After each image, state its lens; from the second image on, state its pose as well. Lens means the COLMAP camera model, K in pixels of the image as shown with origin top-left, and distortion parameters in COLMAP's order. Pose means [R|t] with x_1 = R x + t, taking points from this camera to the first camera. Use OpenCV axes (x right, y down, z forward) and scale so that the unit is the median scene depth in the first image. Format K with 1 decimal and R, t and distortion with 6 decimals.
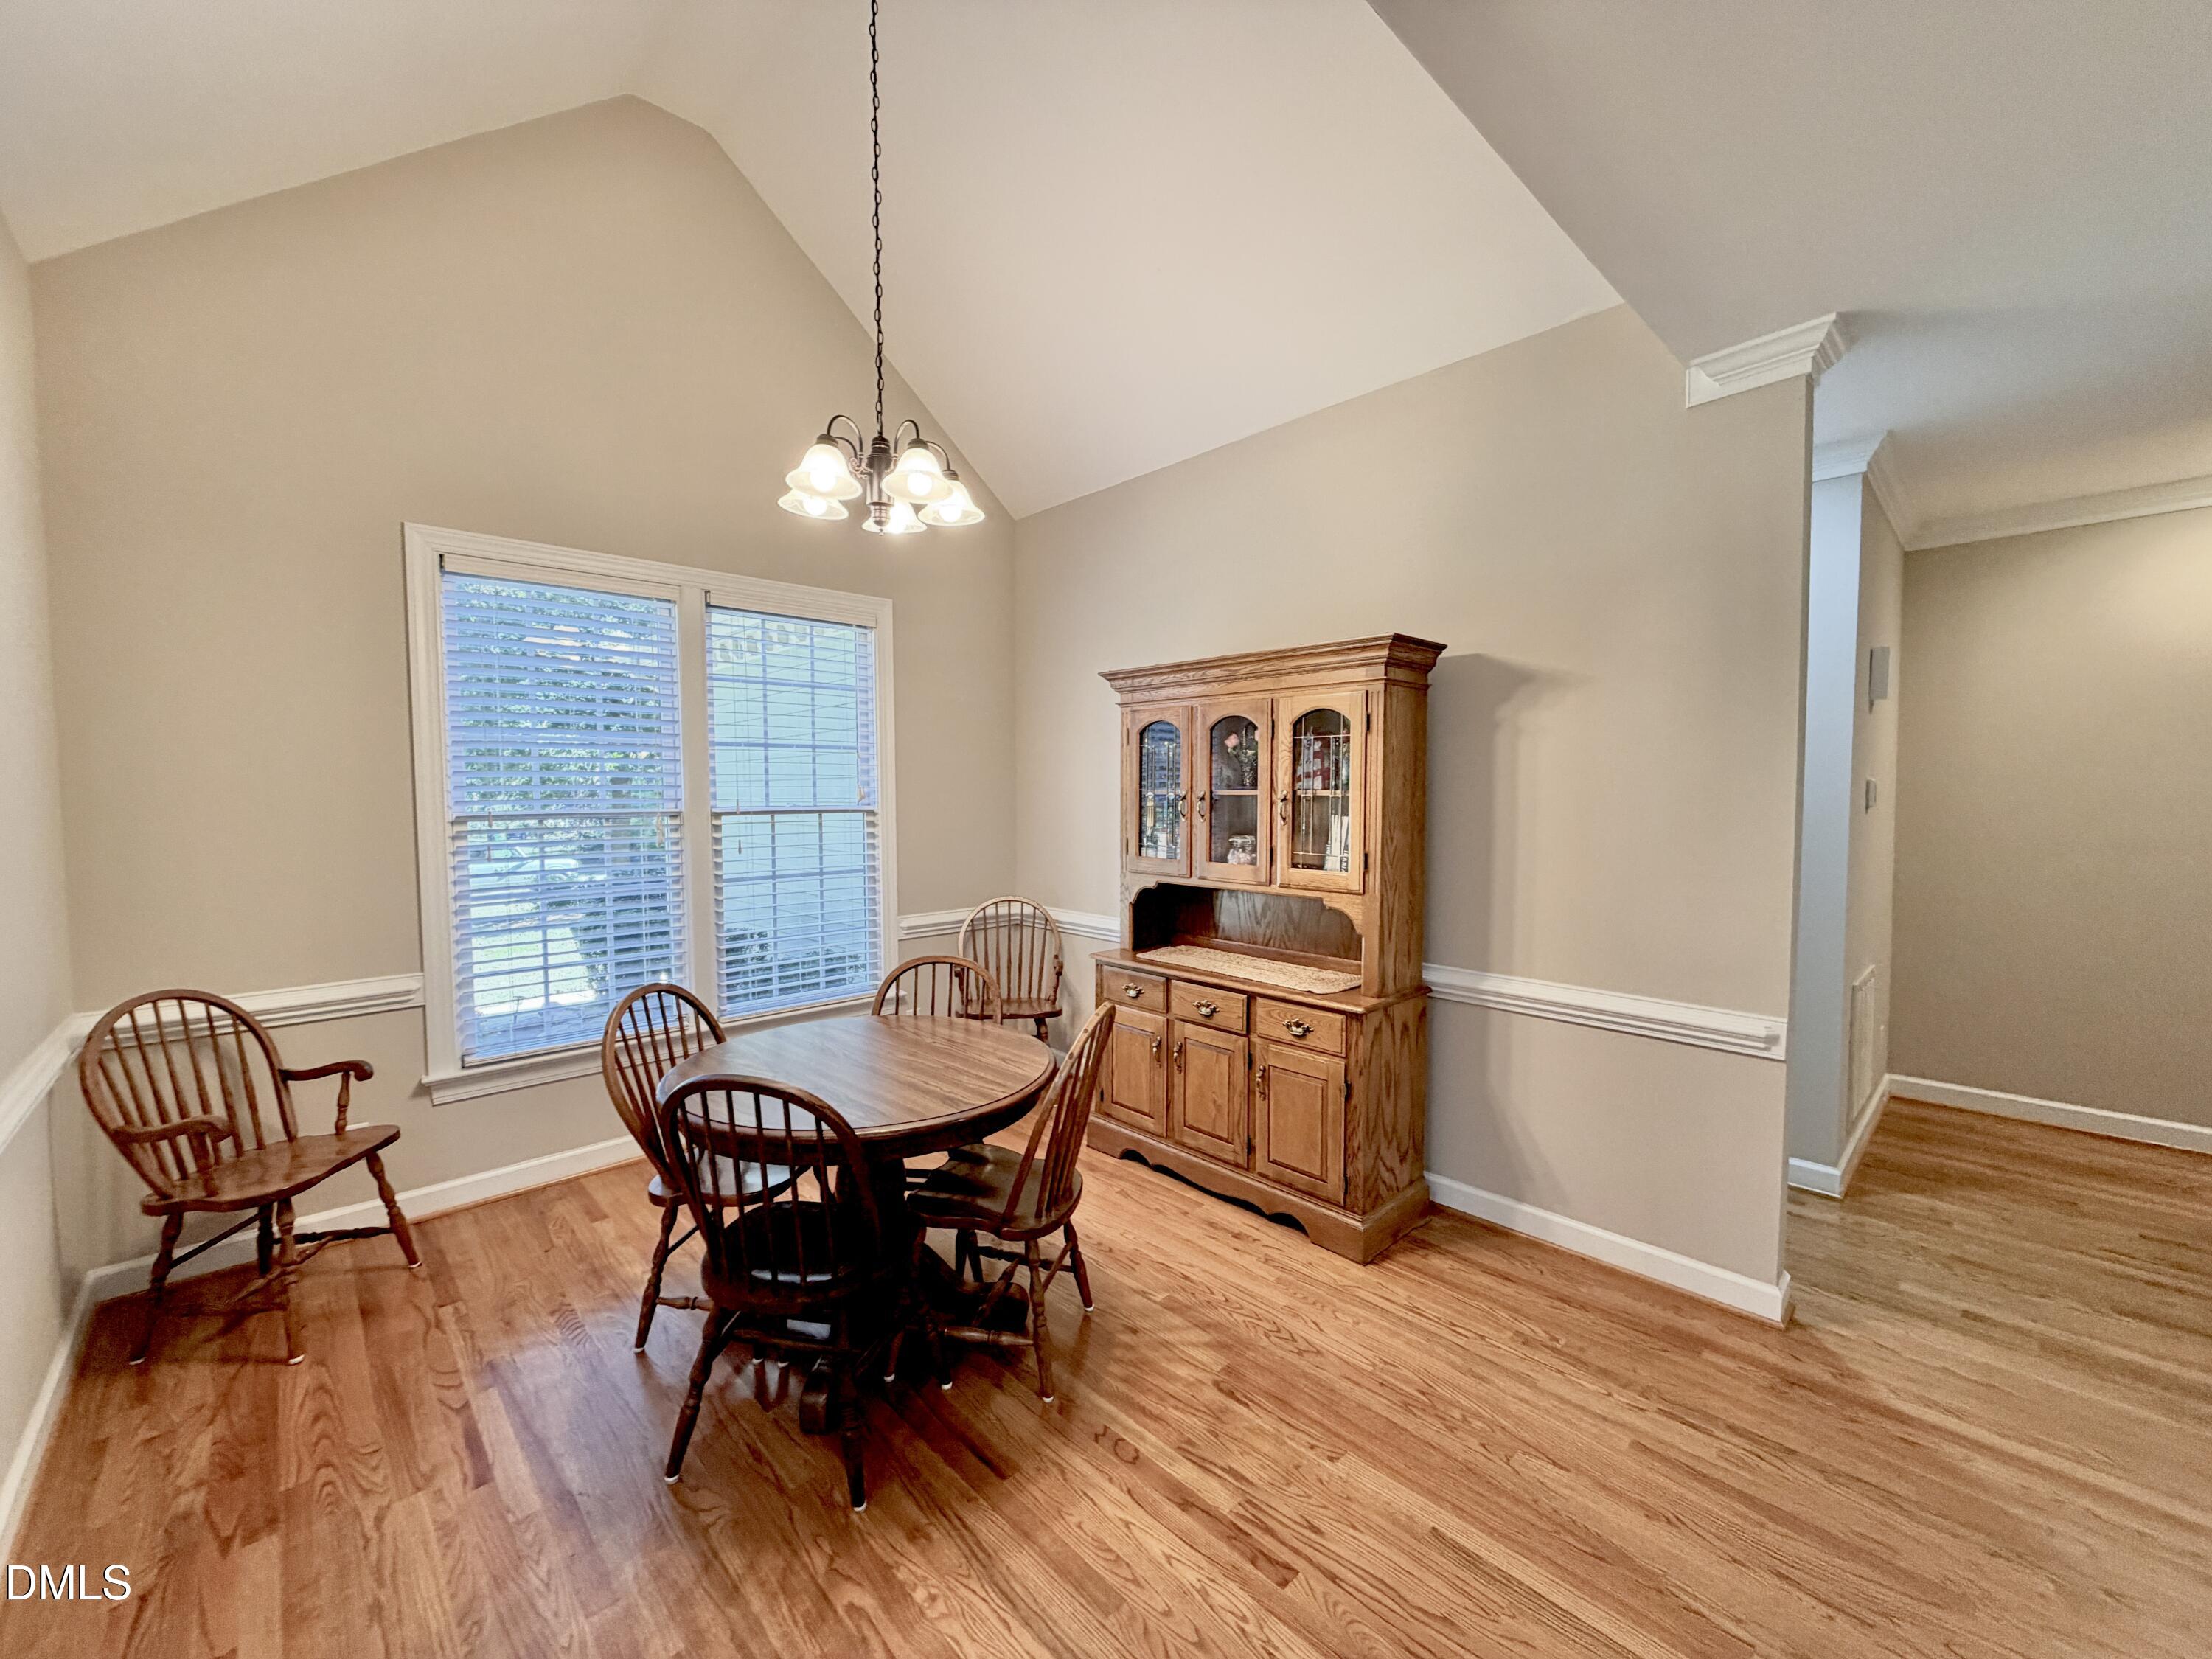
lens RADIAL K [[881.6, 0, 1104.9], [0, 881.6, 831.9], [0, 0, 1]] dist [0.001072, 0.000407]
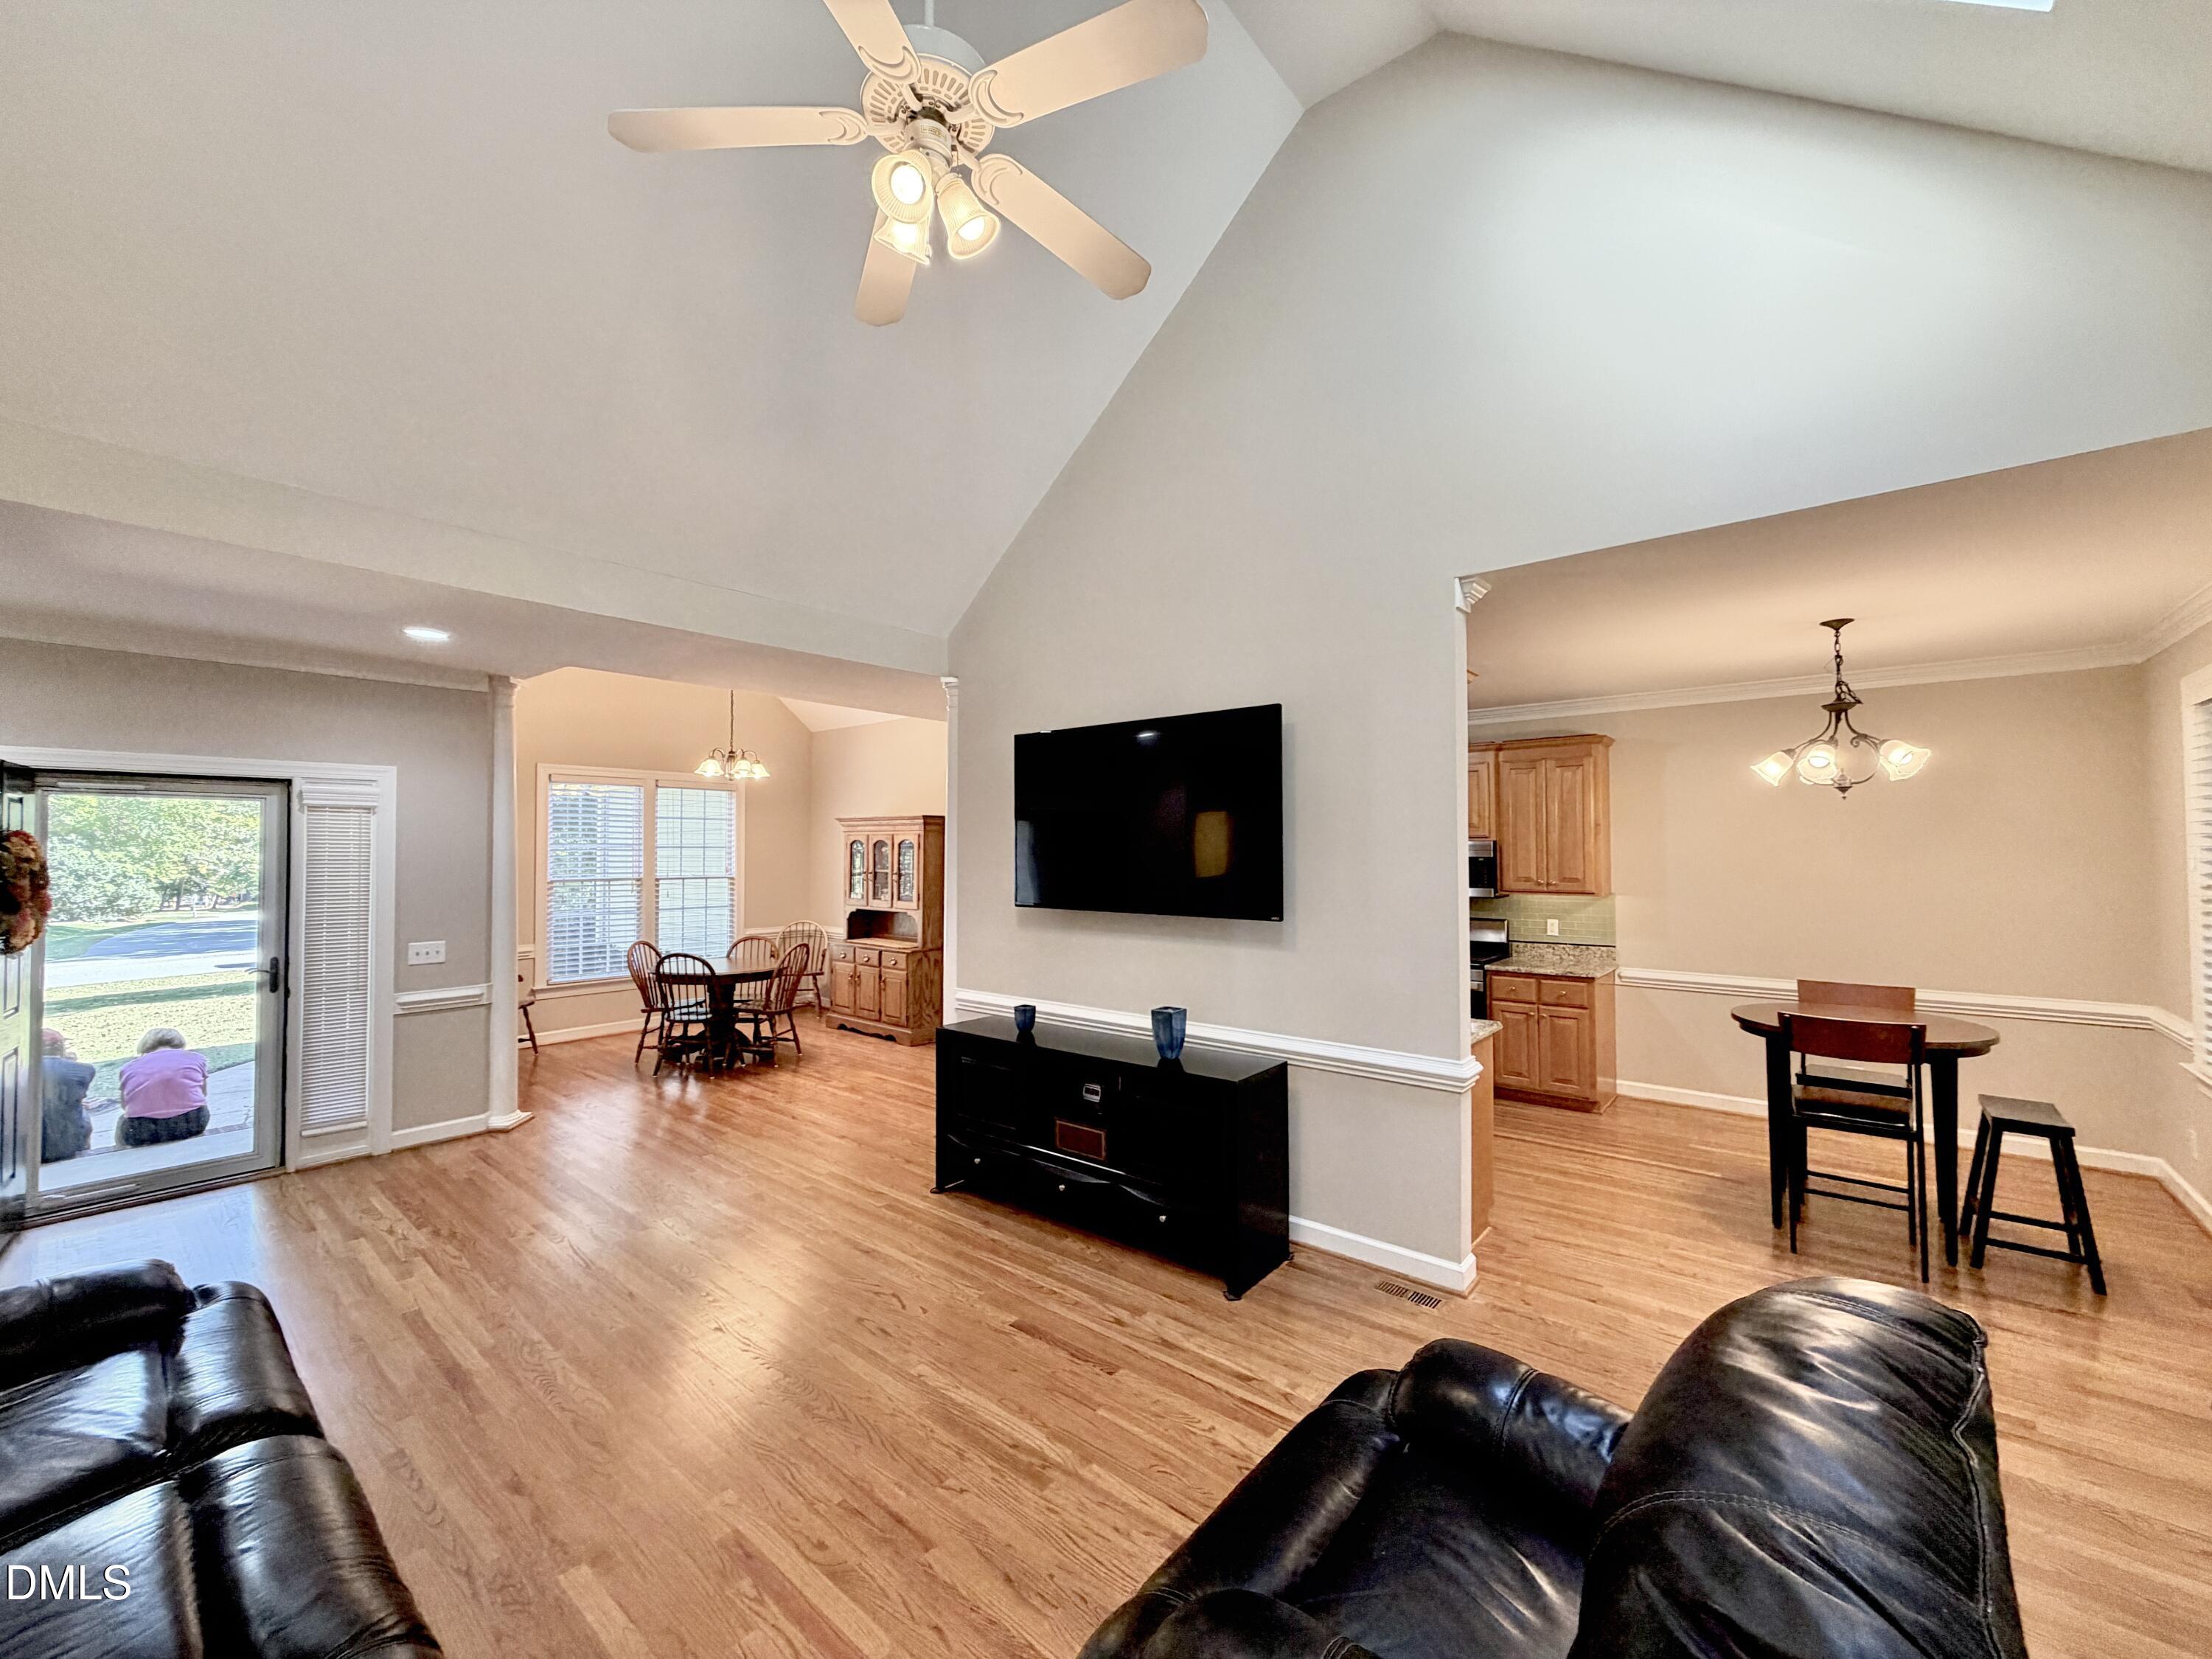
lens RADIAL K [[881.6, 0, 1099.5], [0, 881.6, 824.1], [0, 0, 1]] dist [0.001072, 0.000407]
pose [[0.994063, 0.005298, 0.108679, 0.527692], [0.003543, 0.996709, -0.080988, 0.030107], [-0.108750, 0.080892, 0.990772, -1.658294]]
